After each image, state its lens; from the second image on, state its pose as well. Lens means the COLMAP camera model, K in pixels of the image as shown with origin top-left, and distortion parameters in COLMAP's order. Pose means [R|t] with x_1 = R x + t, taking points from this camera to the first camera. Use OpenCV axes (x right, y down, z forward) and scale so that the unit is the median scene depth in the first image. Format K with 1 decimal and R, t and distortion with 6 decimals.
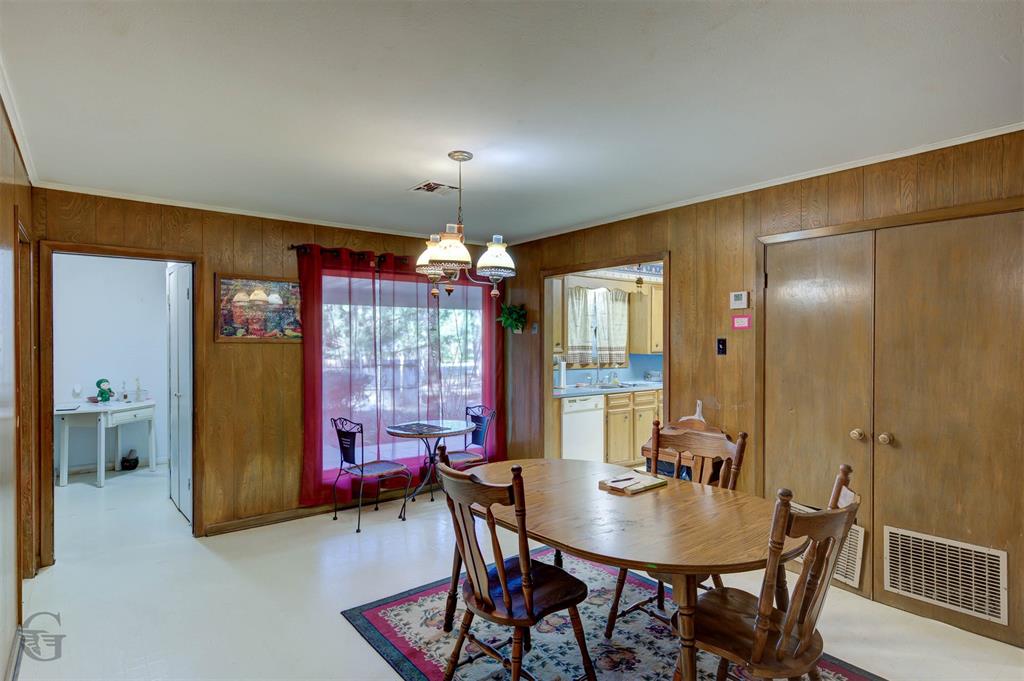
lens RADIAL K [[546.9, 0, 516.1], [0, 546.9, 335.1], [0, 0, 1]] dist [0.021301, 0.000329]
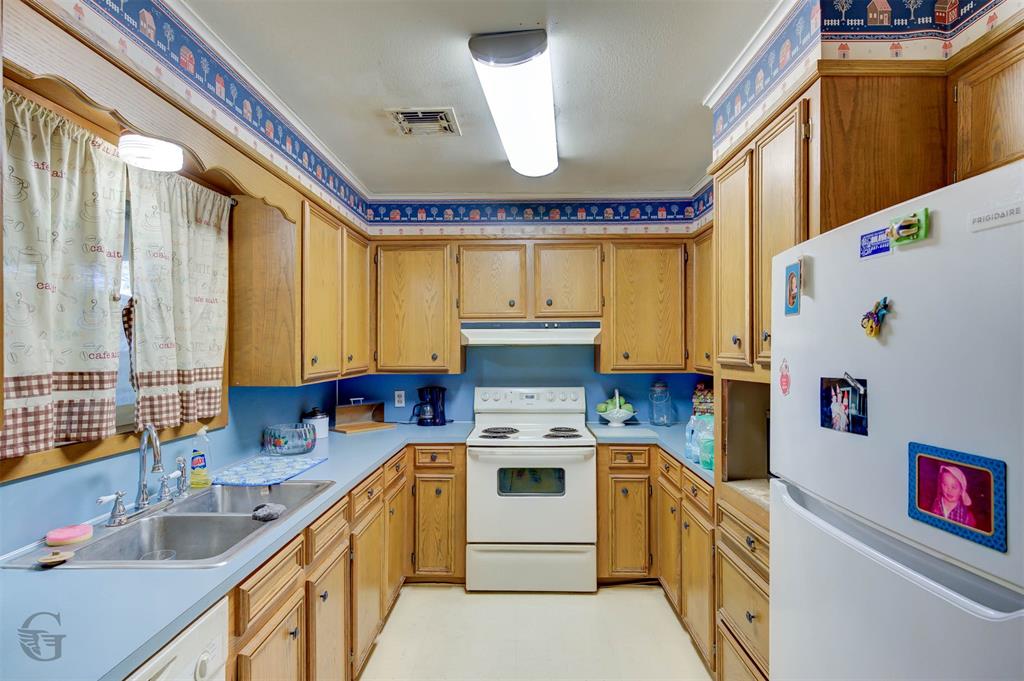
lens RADIAL K [[546.9, 0, 511.6], [0, 546.9, 346.5], [0, 0, 1]] dist [0.021301, 0.000329]
pose [[0.633634, -0.000093, 0.773633, 0.053172], [-0.005400, 0.999975, 0.004543, 0.006135], [-0.773615, -0.007057, 0.633617, 0.674287]]
